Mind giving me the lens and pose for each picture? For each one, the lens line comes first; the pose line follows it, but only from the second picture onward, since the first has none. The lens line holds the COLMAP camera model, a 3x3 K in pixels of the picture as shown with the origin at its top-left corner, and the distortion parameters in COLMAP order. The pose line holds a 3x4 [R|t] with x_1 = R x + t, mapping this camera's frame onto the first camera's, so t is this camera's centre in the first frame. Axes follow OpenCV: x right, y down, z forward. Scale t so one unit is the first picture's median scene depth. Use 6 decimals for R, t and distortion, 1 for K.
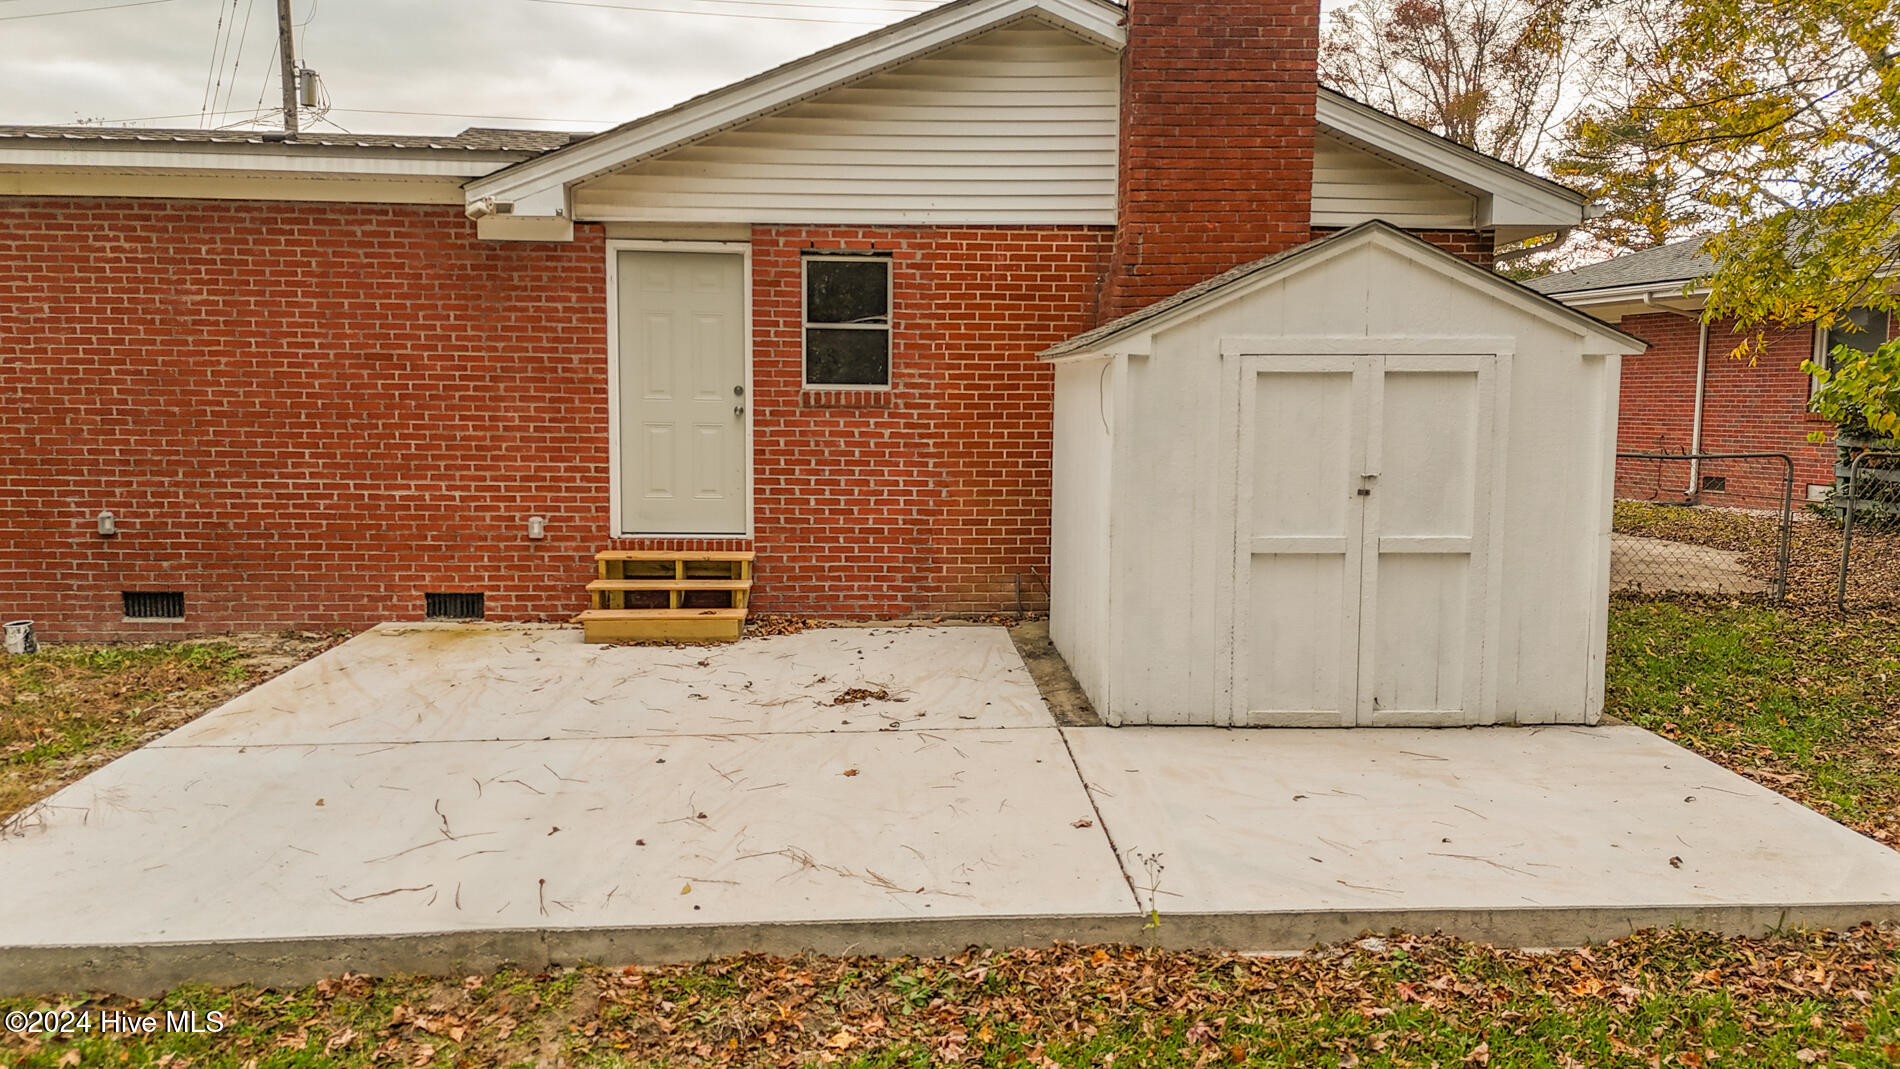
lens RADIAL K [[1391.6, 0, 961.3], [0, 1391.6, 535.5], [0, 0, 1]] dist [0.073919, -0.061537]
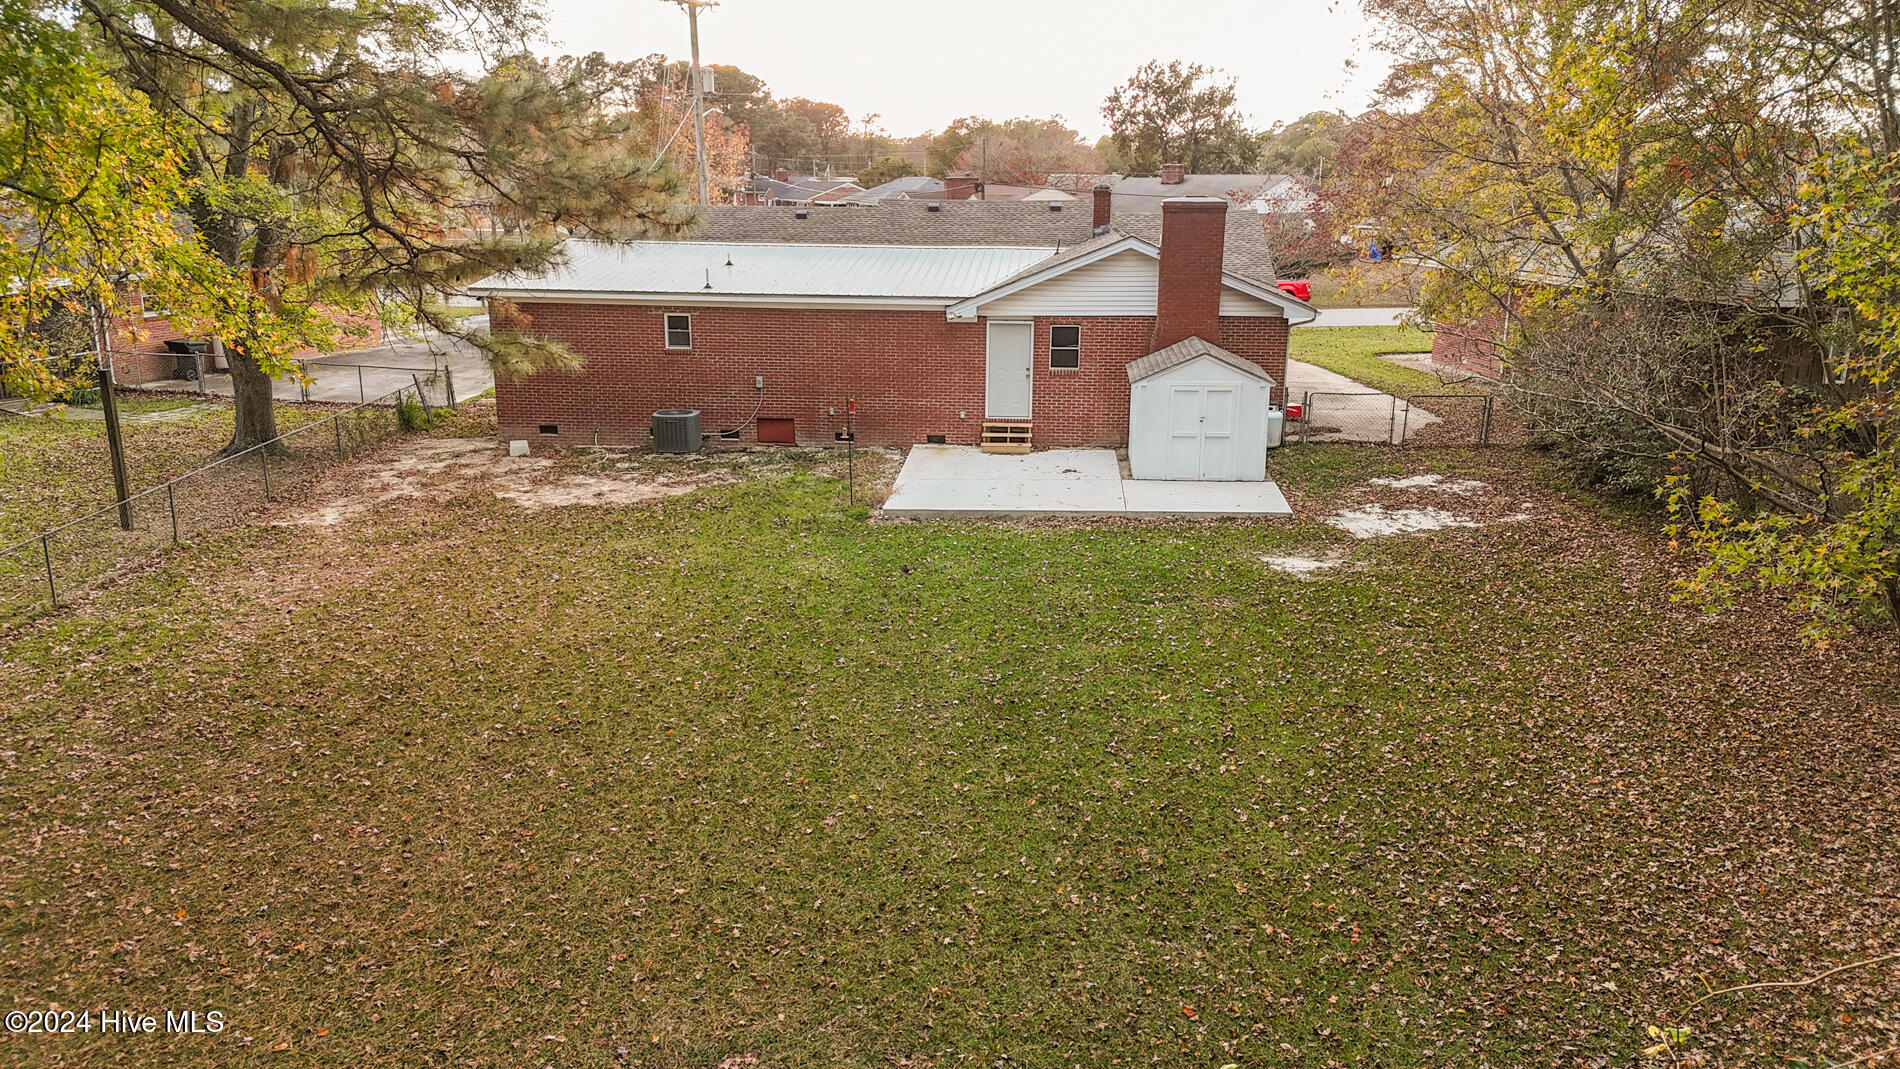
lens RADIAL K [[1391.6, 0, 954.5], [0, 1391.6, 541.8], [0, 0, 1]] dist [0.073919, -0.061537]
pose [[0.991805, 0.029340, -0.124349, 0.070798], [-0.009407, 0.987403, 0.157948, -0.220265], [0.127416, -0.155484, 0.979587, -2.115387]]
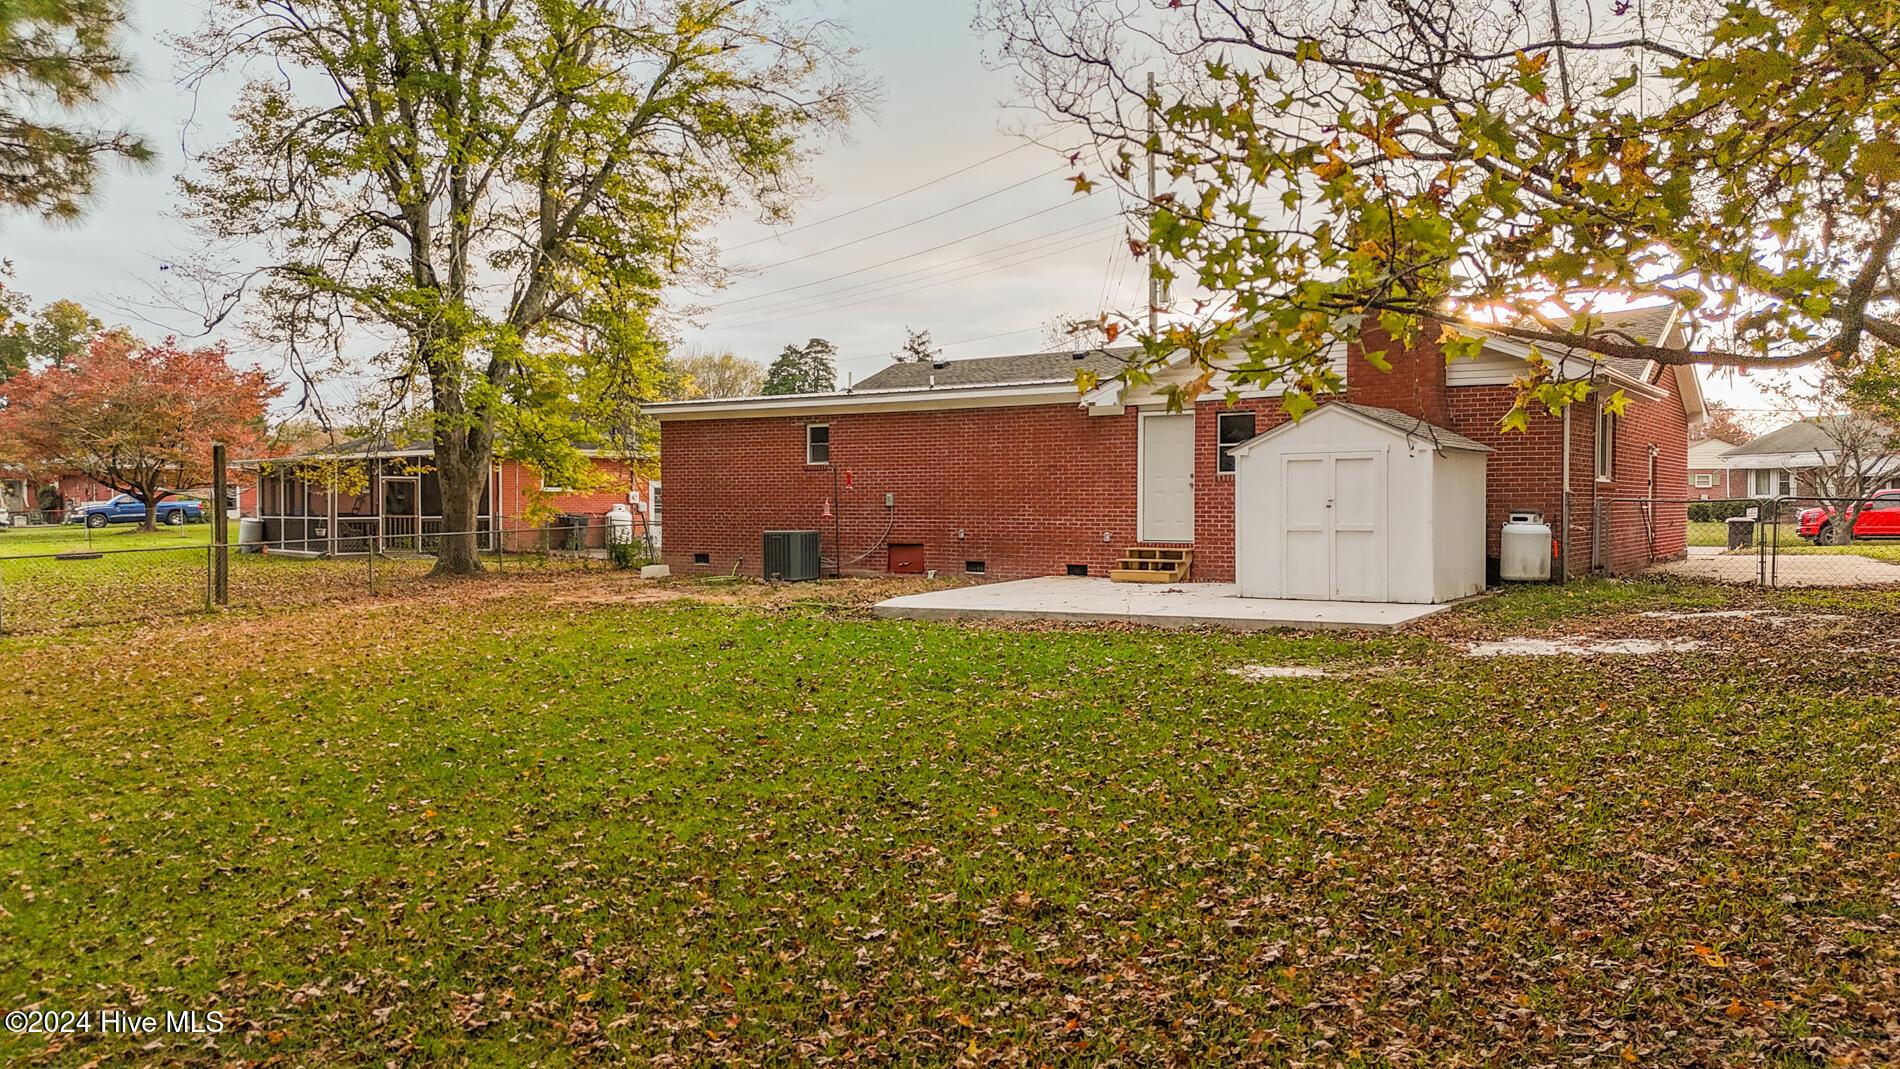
lens RADIAL K [[1391.6, 0, 945.1], [0, 1391.6, 530.3], [0, 0, 1]] dist [0.073919, -0.061537]
pose [[0.793052, 0.000600, -0.609154, 0.918319], [-0.050922, 0.996565, -0.065313, 0.152704], [0.607022, 0.082816, 0.790358, -1.020233]]
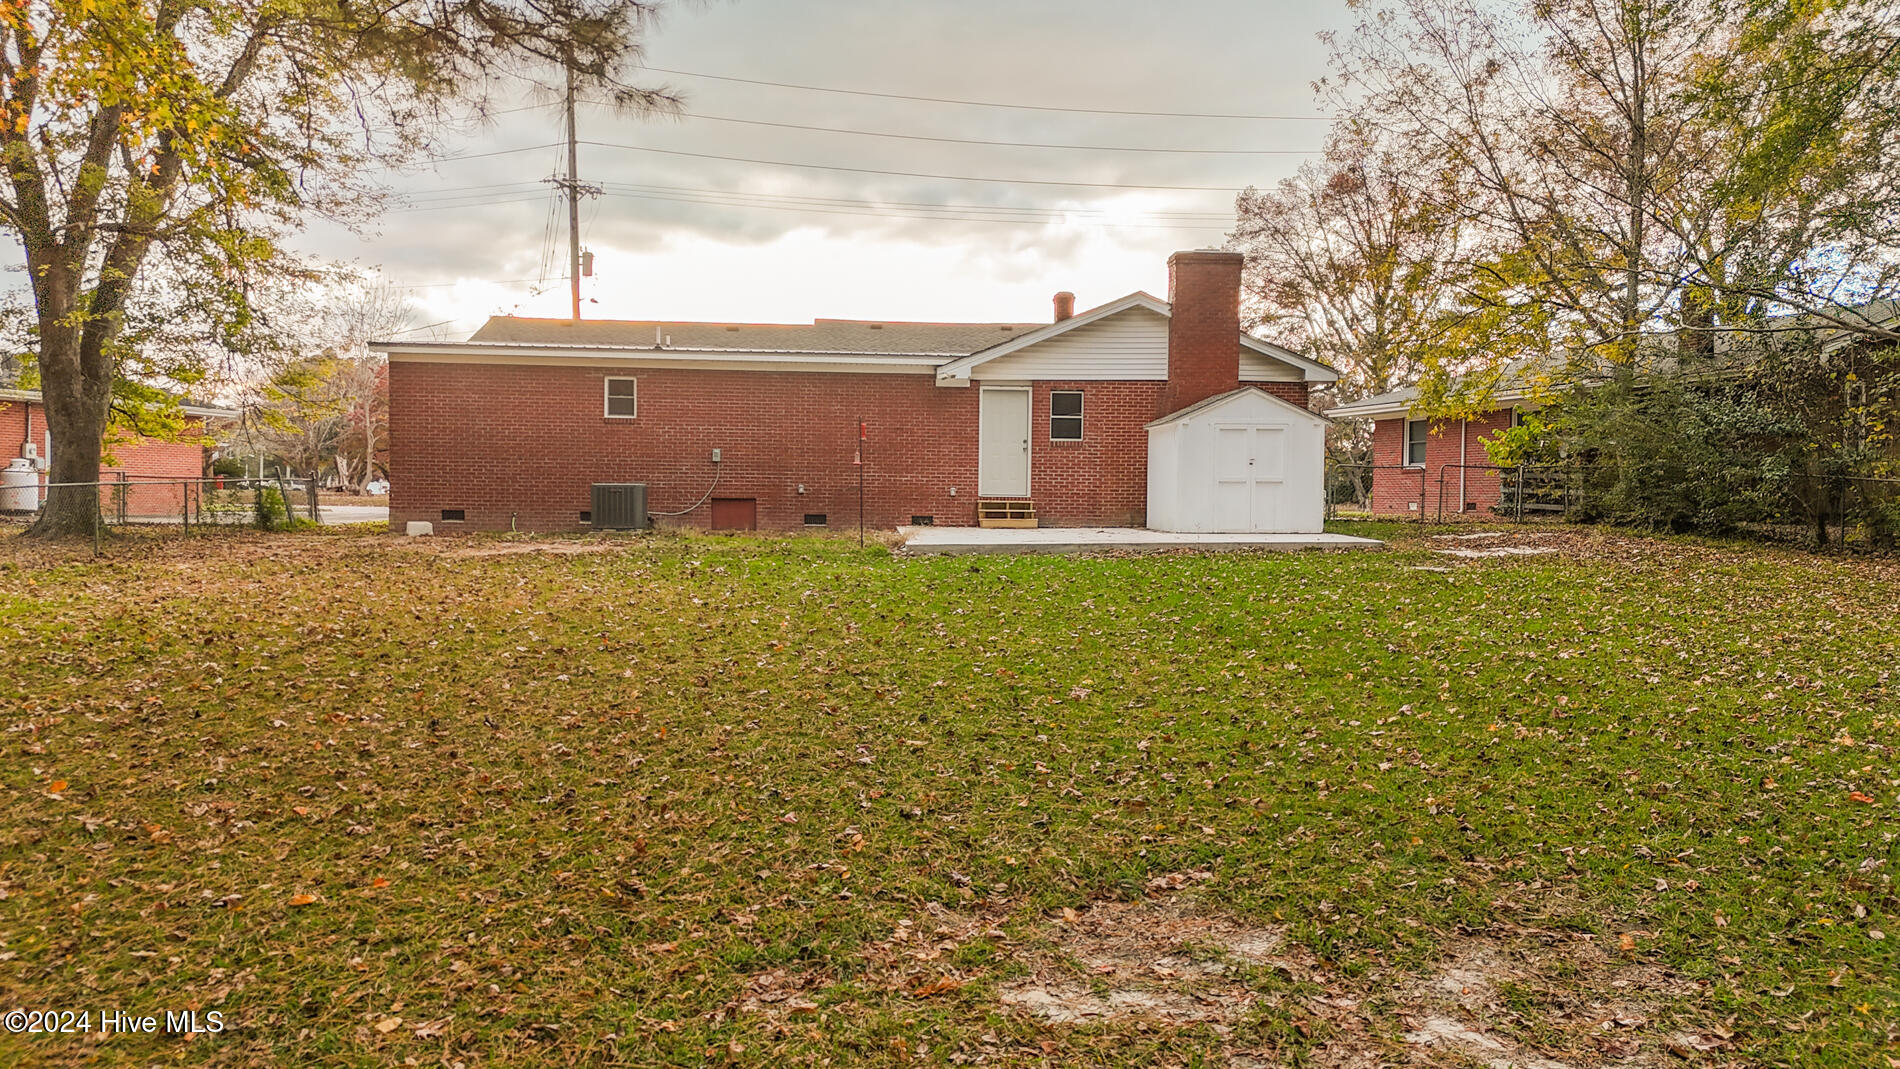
lens RADIAL K [[1391.6, 0, 954.9], [0, 1391.6, 544.7], [0, 0, 1]] dist [0.073919, -0.061537]
pose [[0.999888, 0.000845, 0.014909, -0.351215], [0.000117, 0.997923, -0.064421, 0.277661], [-0.014932, 0.064415, 0.997811, -1.717283]]
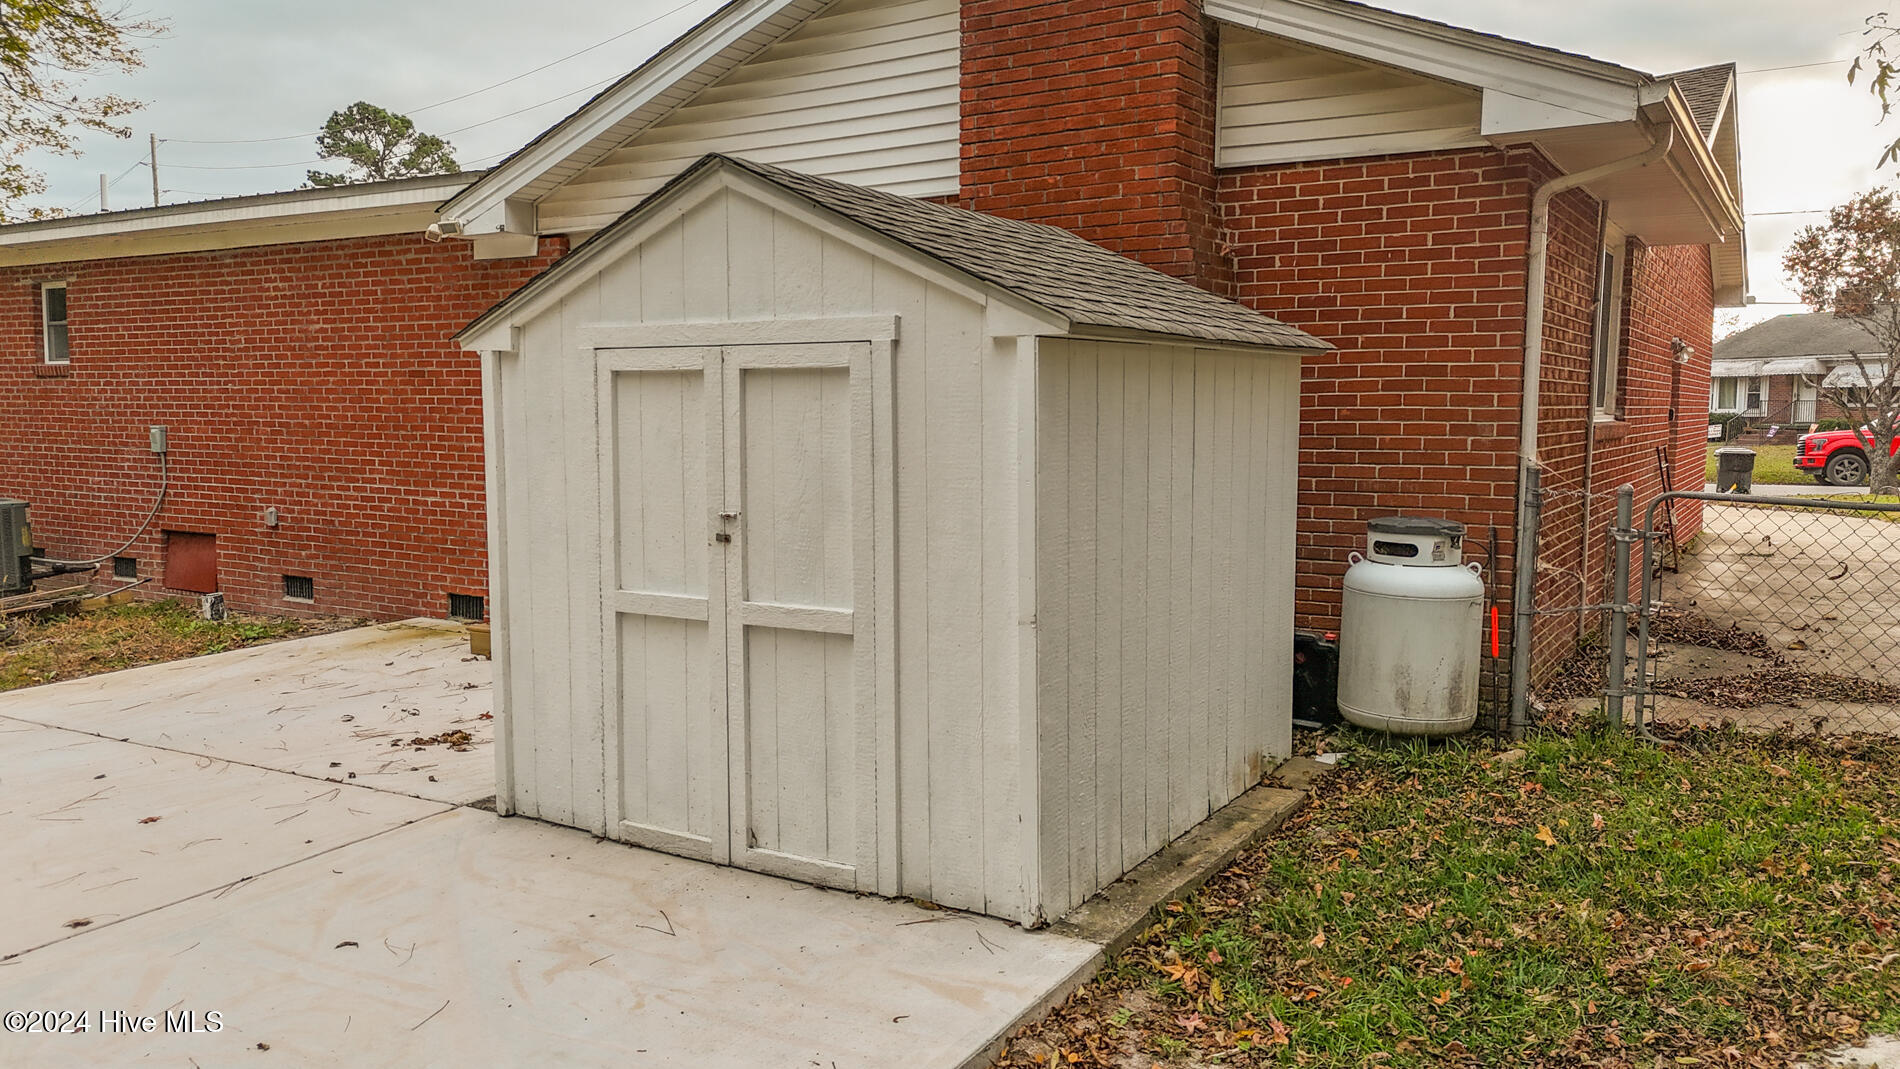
lens RADIAL K [[1391.6, 0, 962.5], [0, 1391.6, 541.0], [0, 0, 1]] dist [0.073919, -0.061537]
pose [[0.825914, 0.048361, -0.561718, 0.564150], [-0.051774, 0.998610, 0.009850, -0.030767], [0.561414, 0.020947, 0.827270, 0.344727]]
